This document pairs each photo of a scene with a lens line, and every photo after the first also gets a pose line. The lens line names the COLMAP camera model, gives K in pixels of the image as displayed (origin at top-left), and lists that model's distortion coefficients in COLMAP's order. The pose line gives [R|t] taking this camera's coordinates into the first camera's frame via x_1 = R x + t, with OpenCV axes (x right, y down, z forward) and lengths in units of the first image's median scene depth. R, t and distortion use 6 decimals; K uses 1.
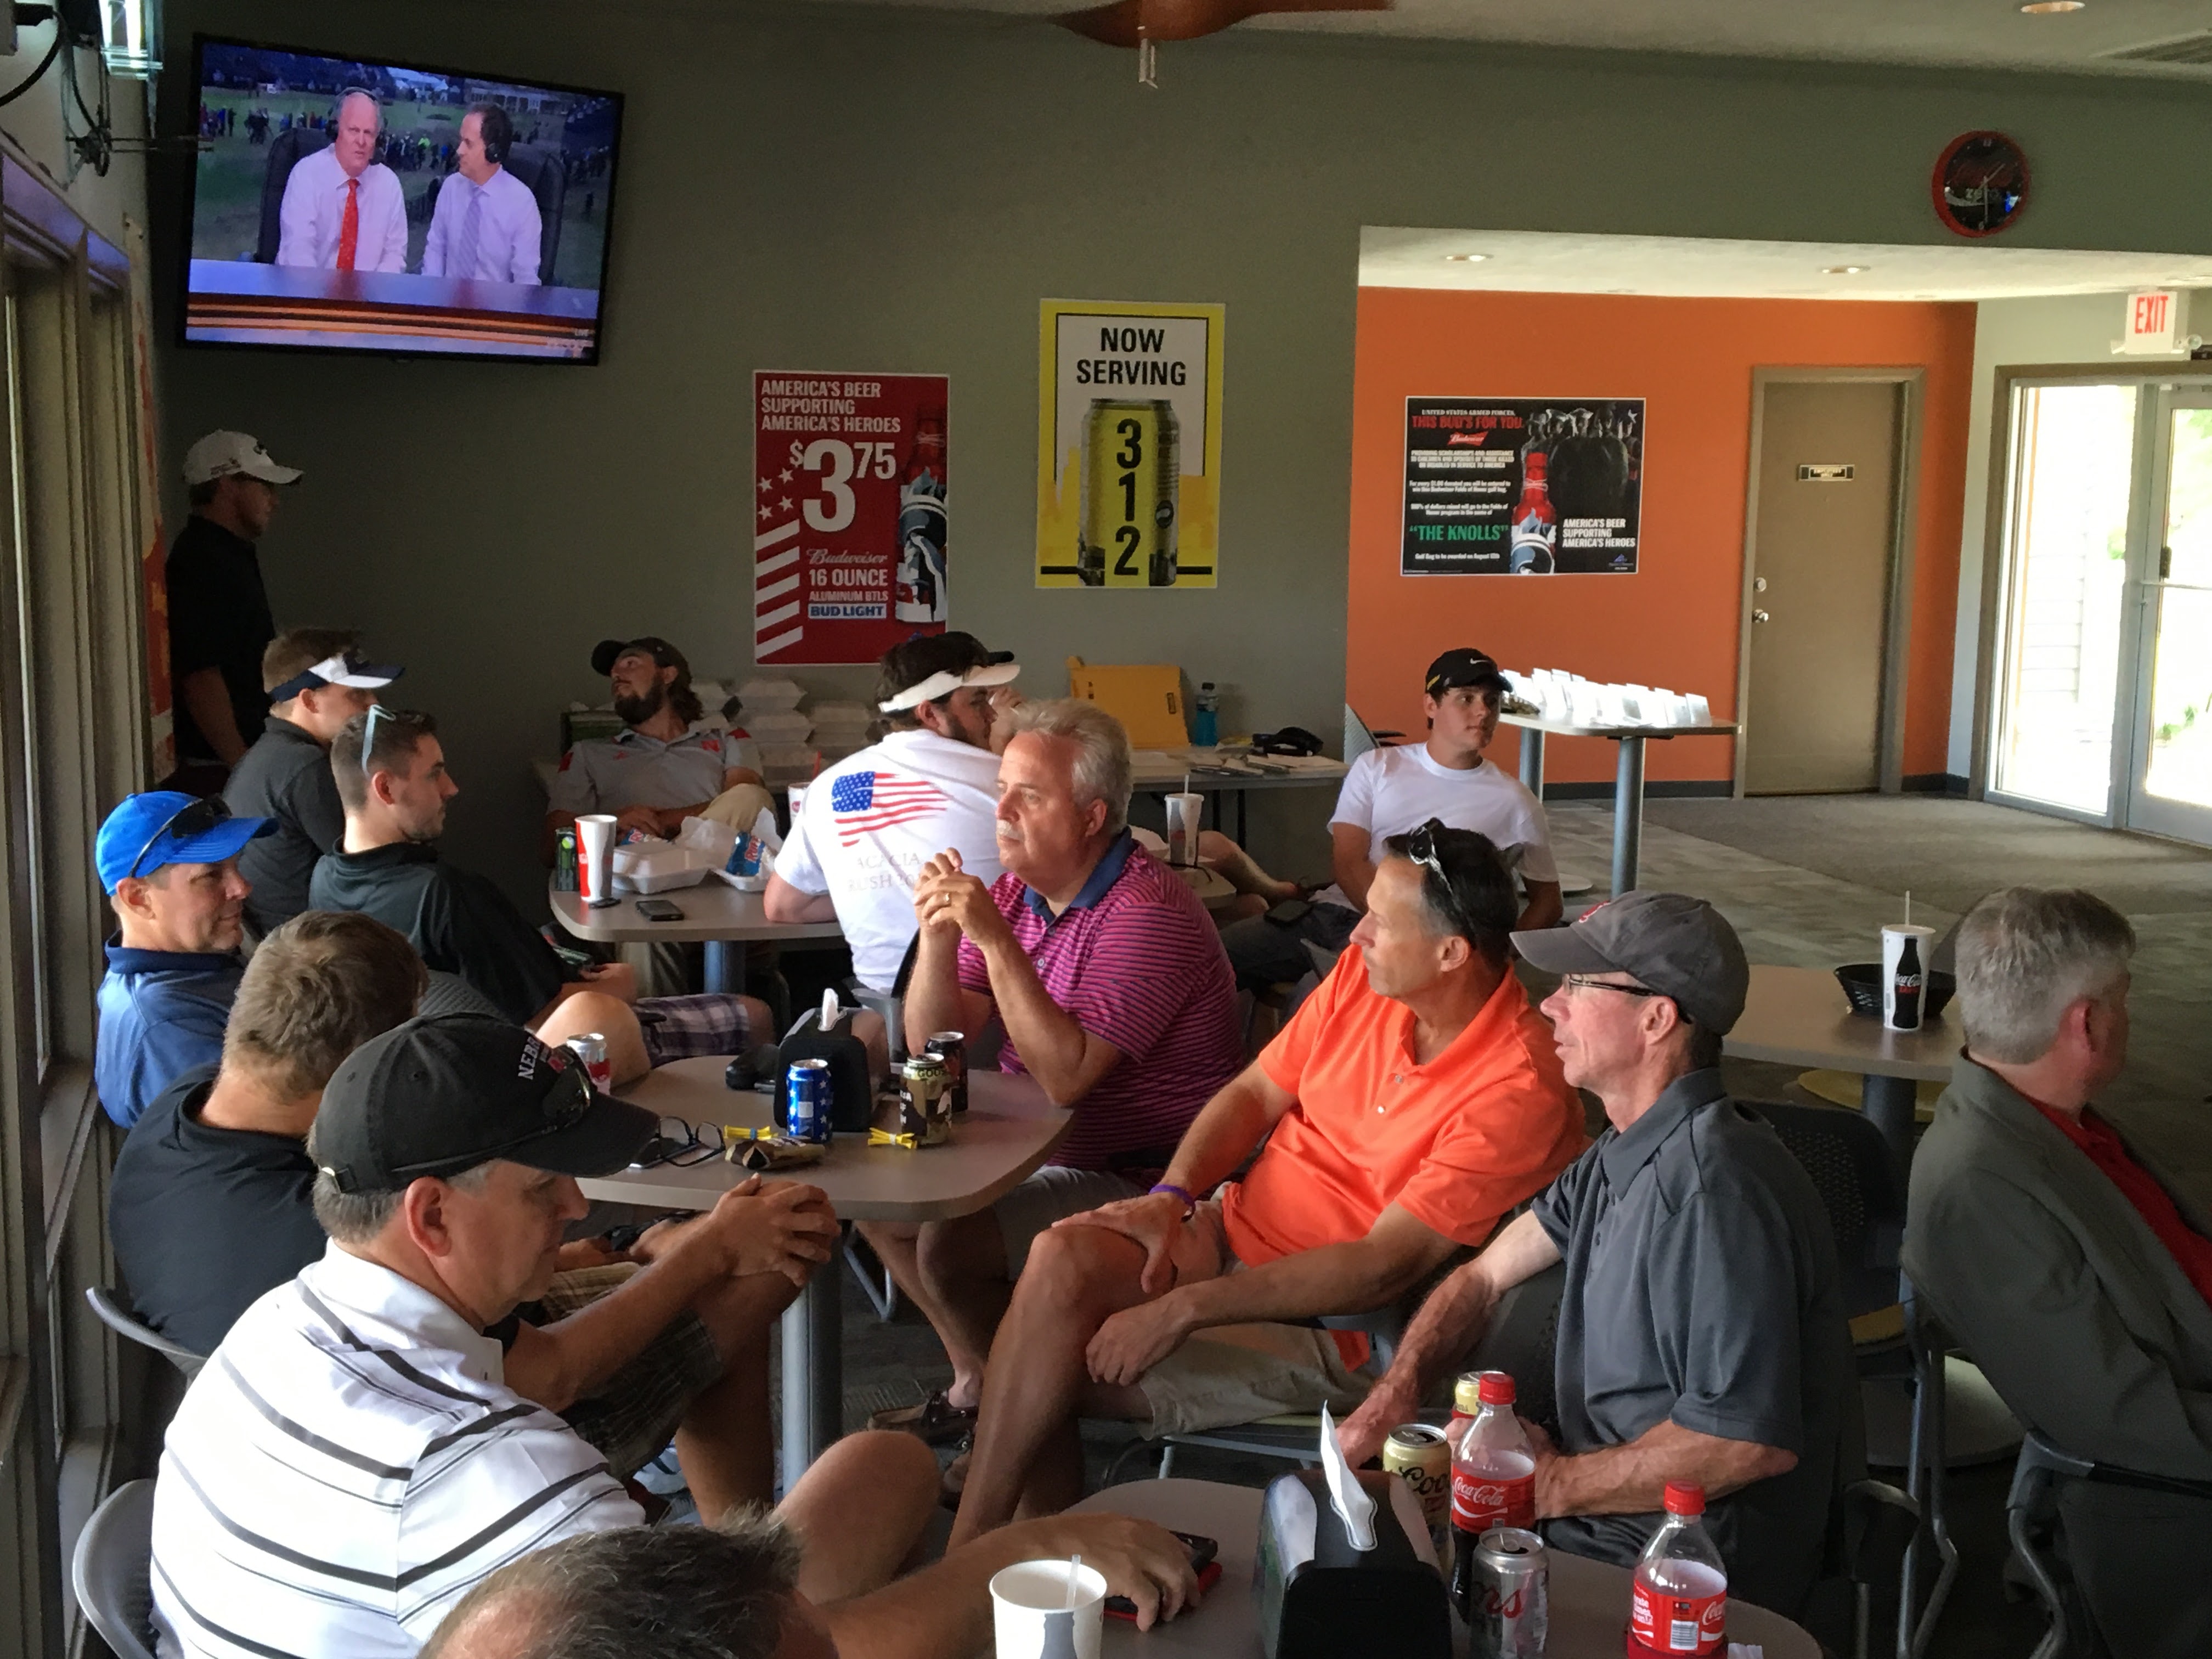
lens RADIAL K [[2647.4, 0, 1097.4], [0, 2647.4, 836.6], [0, 0, 1]] dist [0.057116, 0.000000]
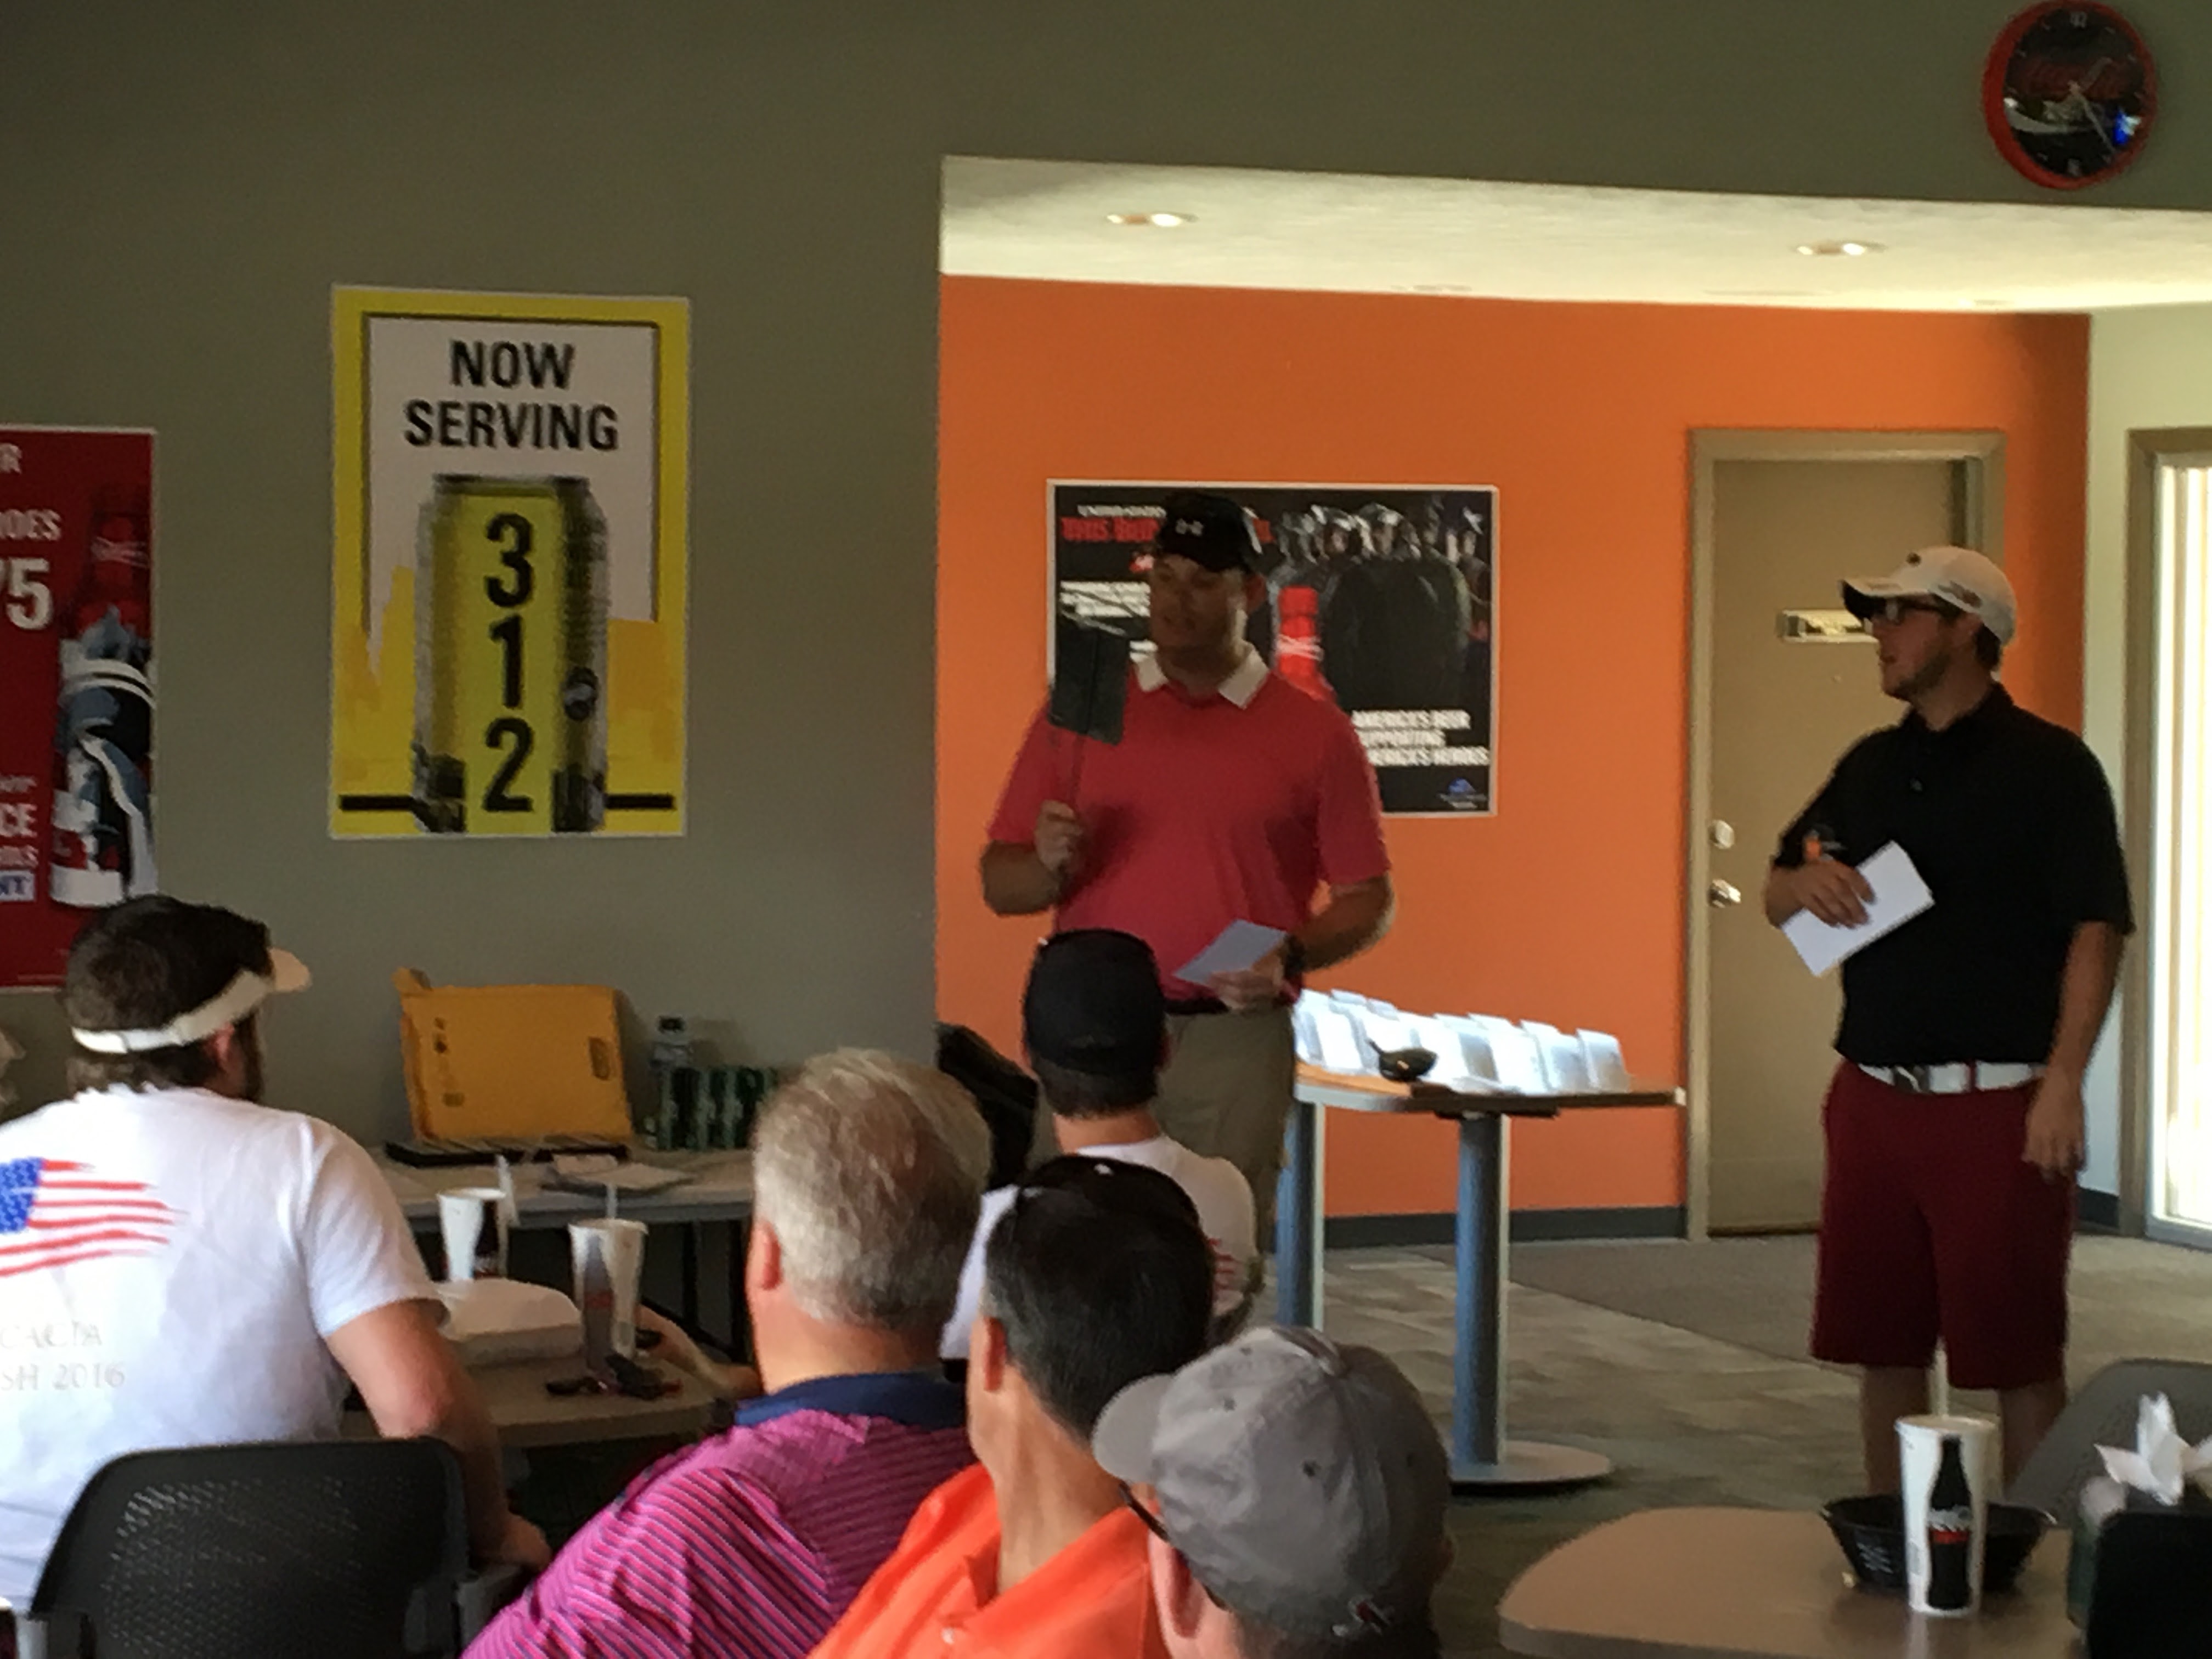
lens RADIAL K [[5194.0, 0, 1115.1], [0, 5194.0, 856.7], [0, 0, 1]] dist [0.077261, 0.000000]
pose [[0.992691, -0.009970, 0.120272, 0.006545], [0.021561, 0.995200, -0.095460, 0.009606], [-0.118743, 0.097356, 0.988141, -0.017431]]
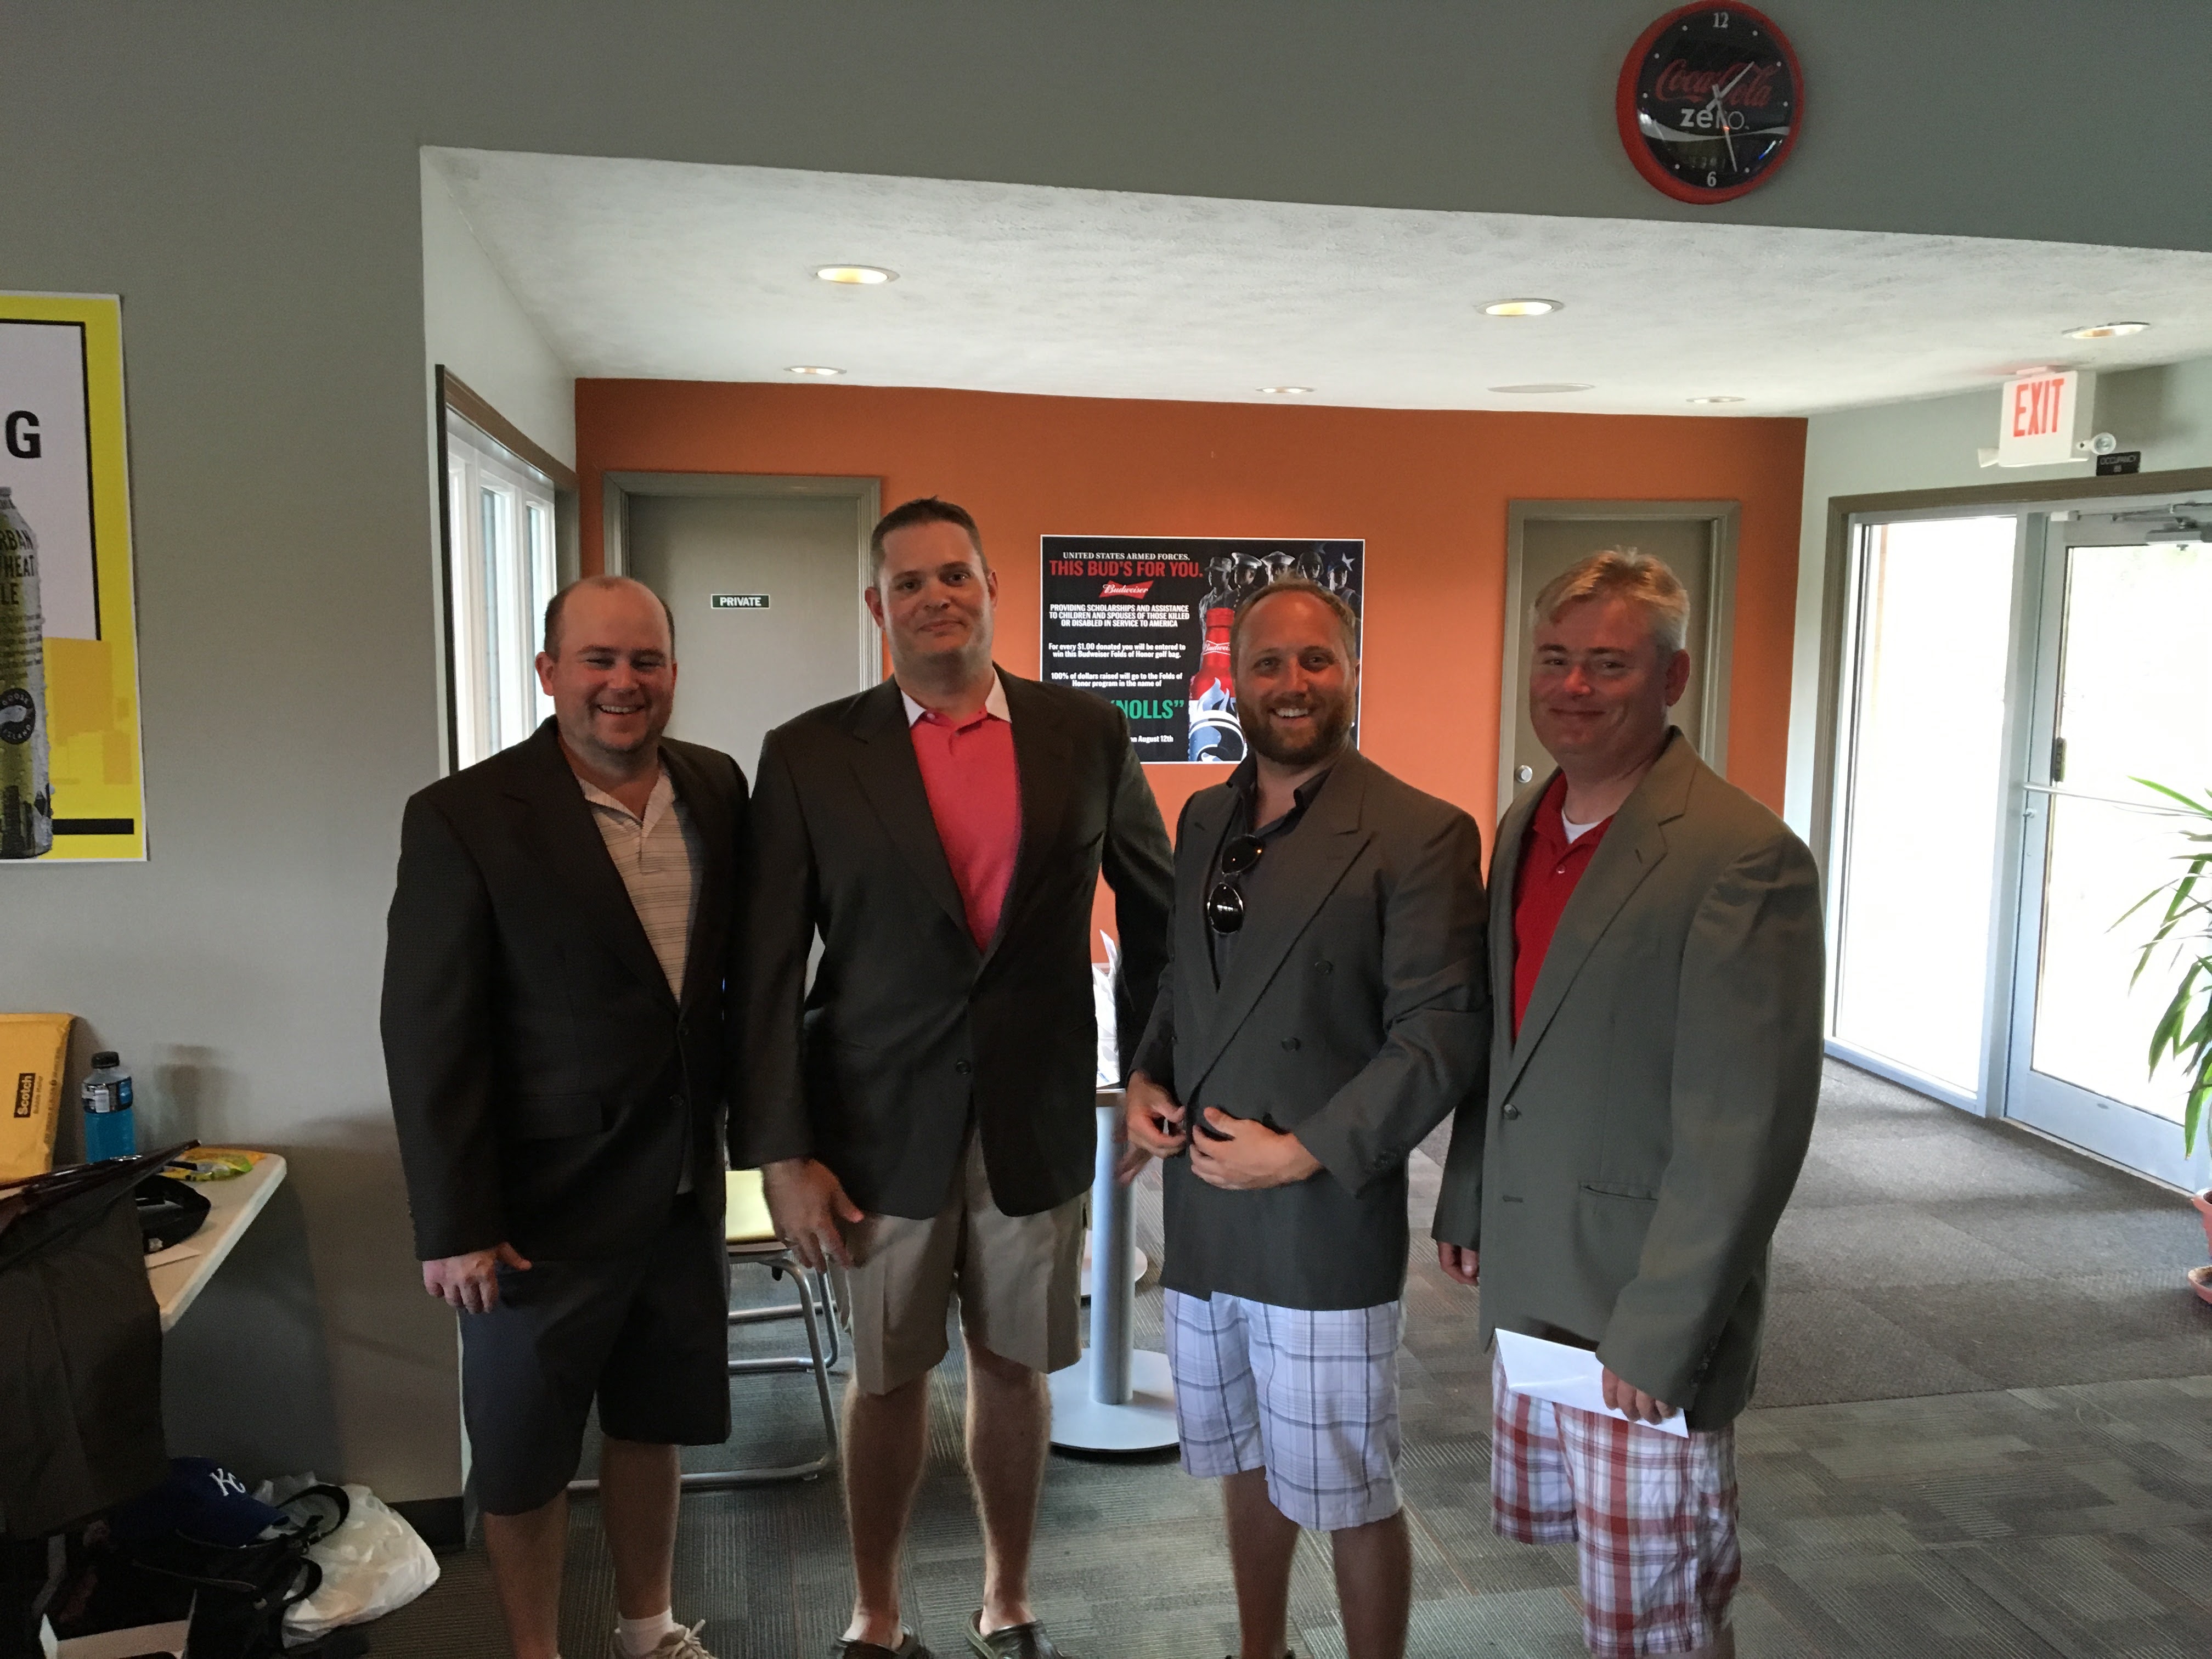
lens RADIAL K [[1870.5, 0, 1096.6], [0, 1870.5, 827.8], [0, 0, 1]] dist [0.076519, -0.096527]
pose [[0.996401, 0.009262, -0.084258, 0.259743], [-0.011865, 0.999466, -0.030443, -0.092394], [0.083931, 0.031333, 0.995979, 0.663120]]
